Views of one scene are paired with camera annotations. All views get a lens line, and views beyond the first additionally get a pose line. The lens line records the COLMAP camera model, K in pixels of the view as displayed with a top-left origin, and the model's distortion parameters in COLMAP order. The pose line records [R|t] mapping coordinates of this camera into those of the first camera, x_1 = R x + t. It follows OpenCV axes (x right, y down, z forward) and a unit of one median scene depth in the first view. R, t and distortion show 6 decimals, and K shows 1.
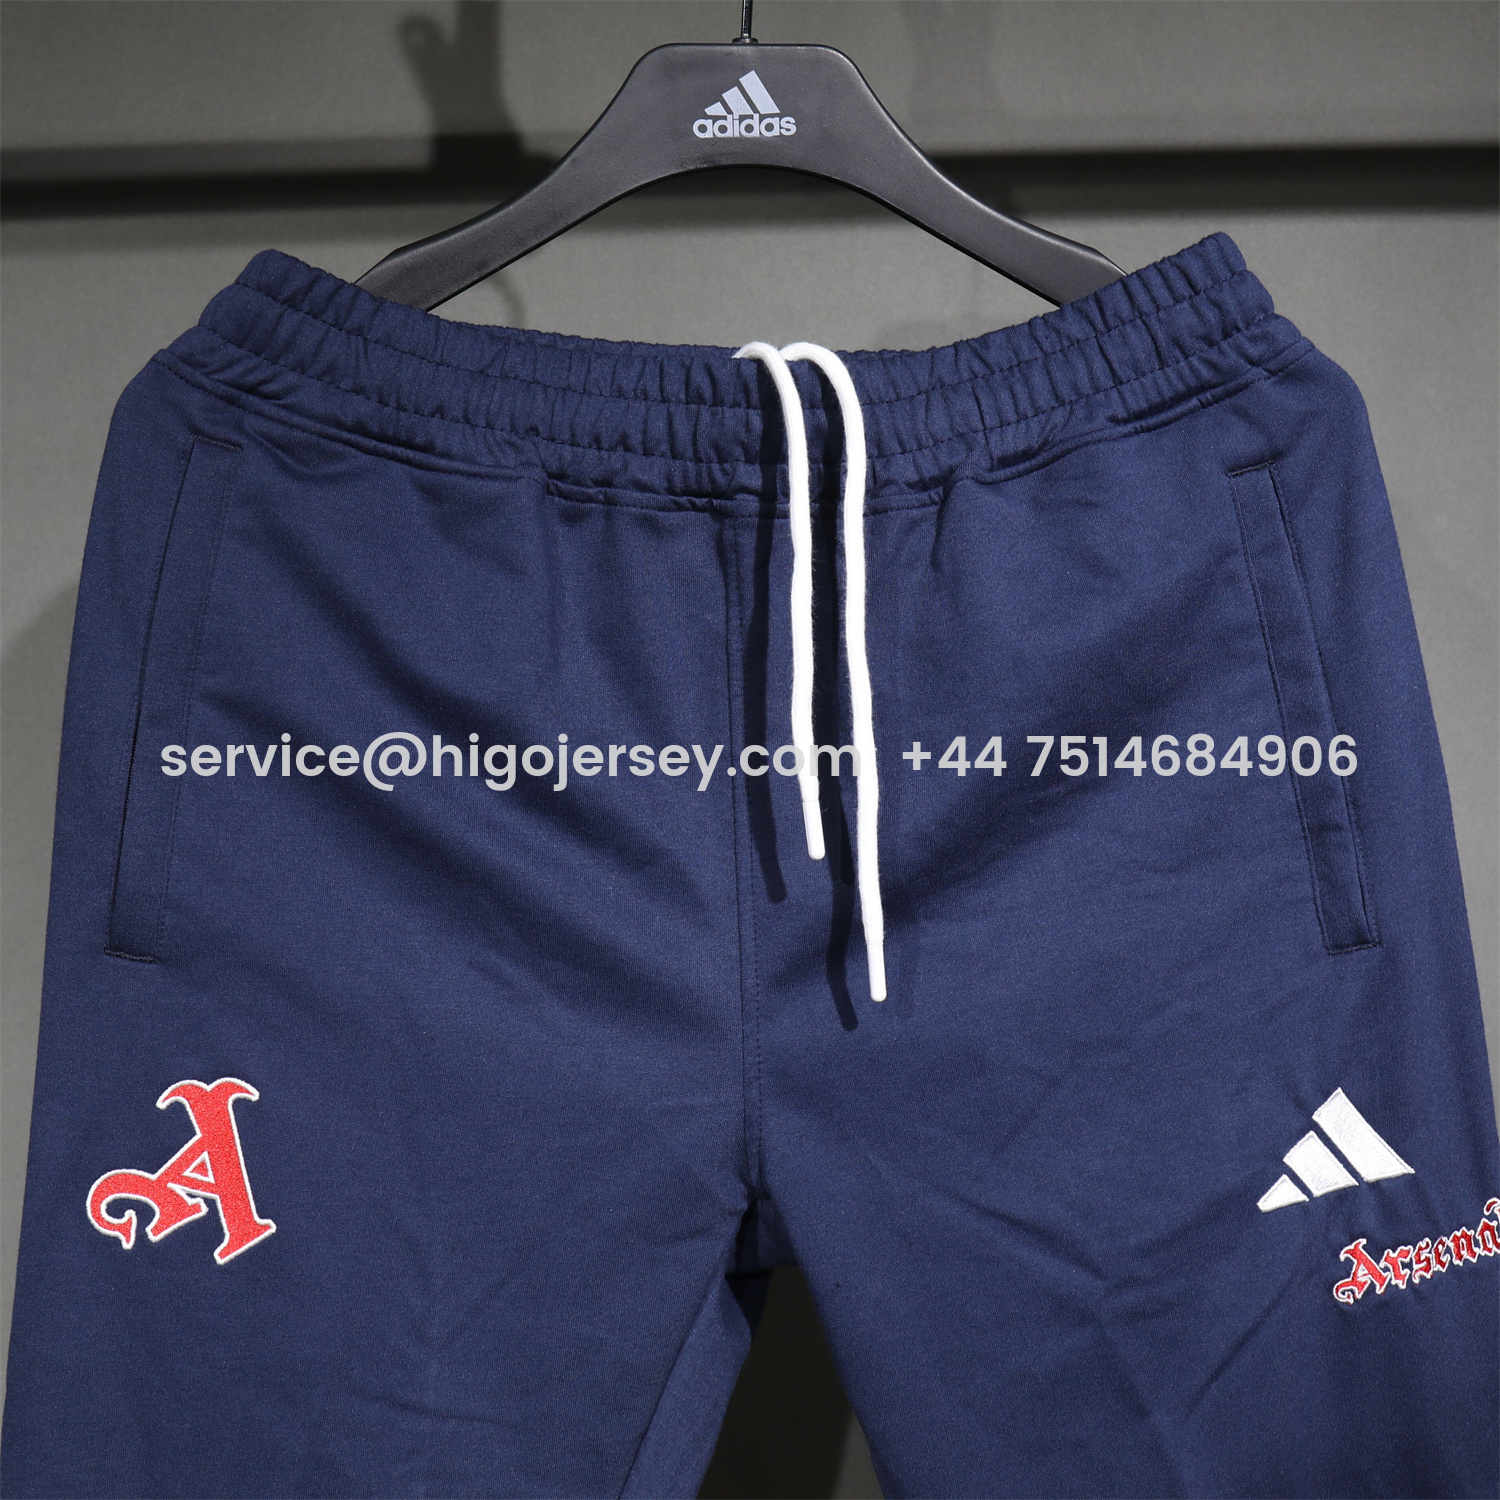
lens RADIAL K [[3500.0, 0, 750.0], [0, 3500.0, 750.0], [0, 0, 1]] dist [-0.034358, -0.113401]
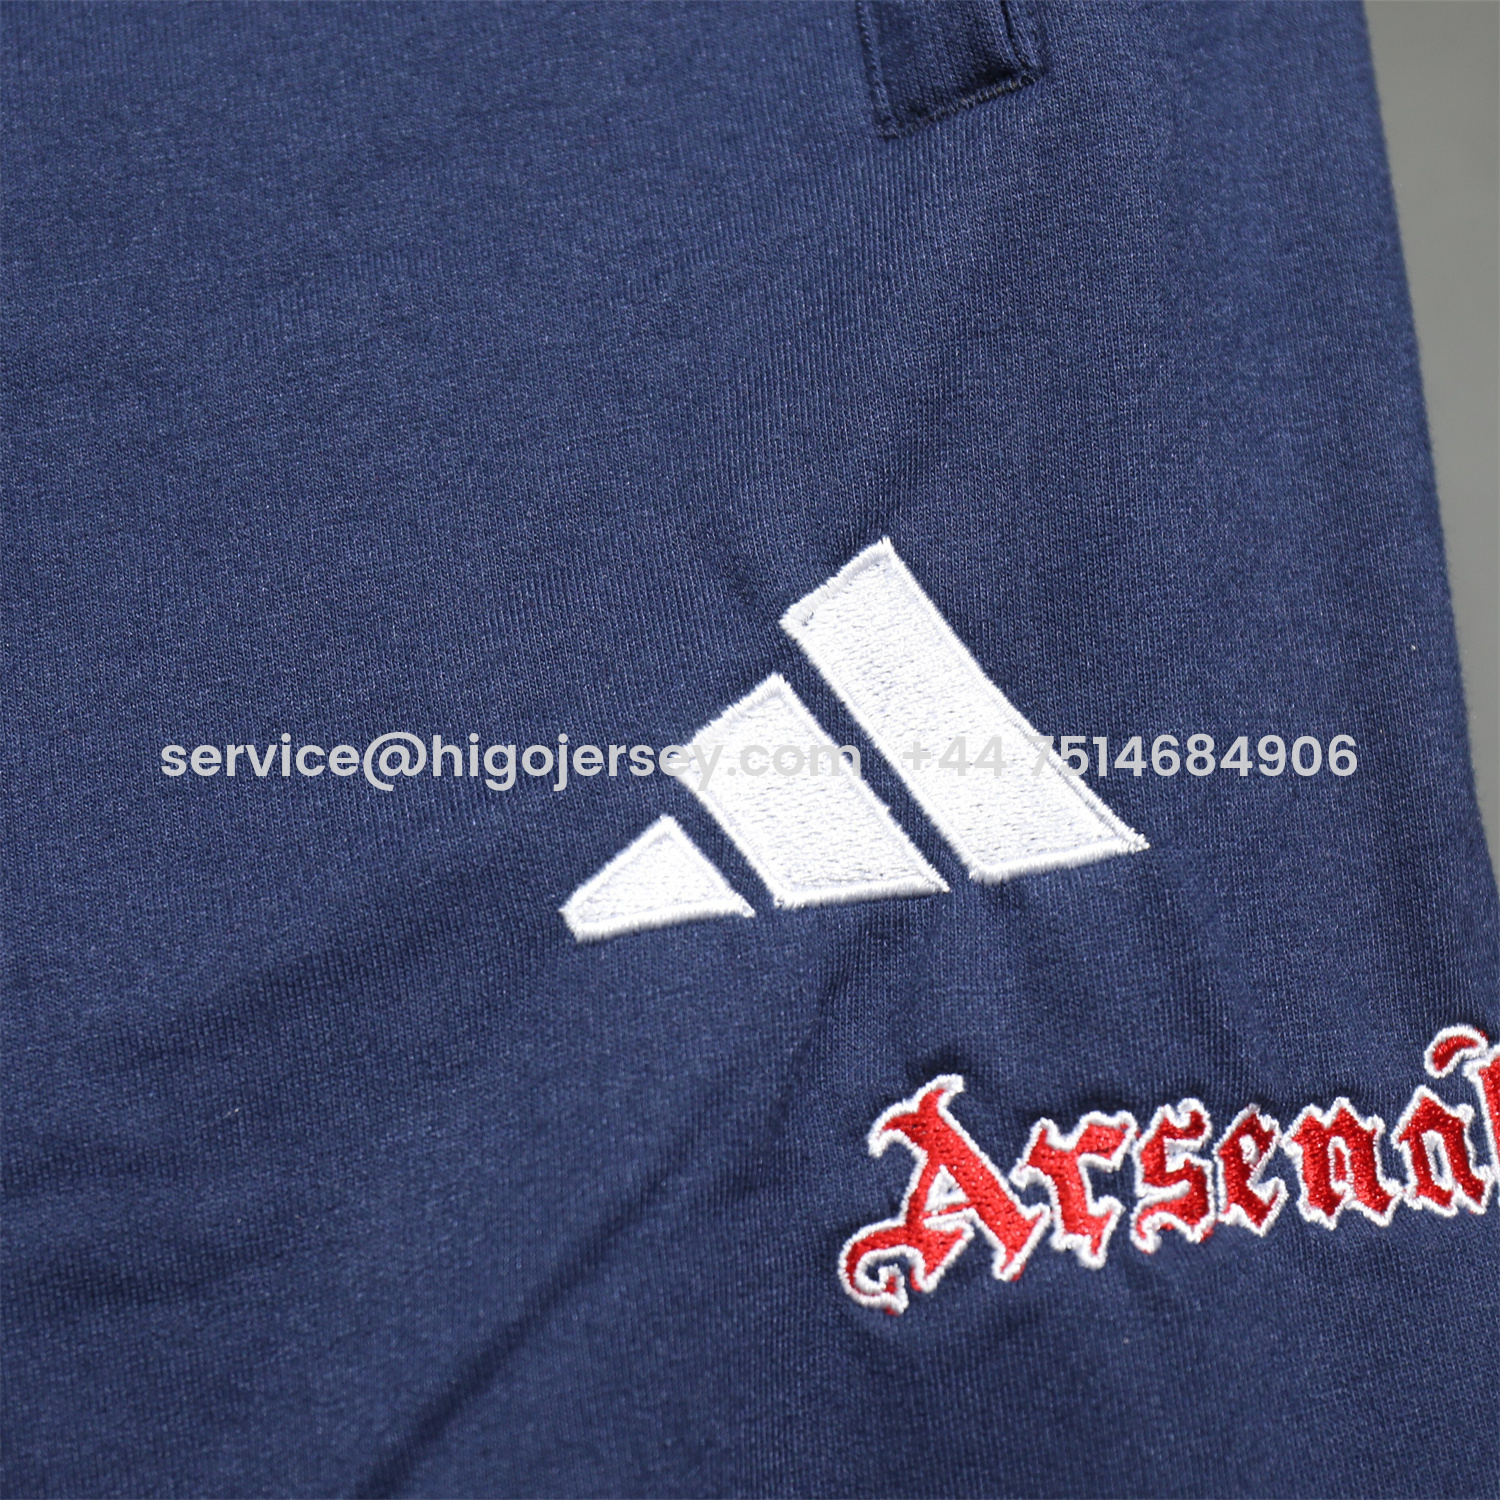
lens RADIAL K [[3500.0, 0, 750.0], [0, 3500.0, 750.0], [0, 0, 1]] dist [-0.034358, -0.113401]
pose [[0.993785, 0.034435, -0.105857, 0.187830], [-0.059963, 0.966791, -0.248434, 0.184523], [0.093787, 0.253237, 0.962847, 0.725368]]
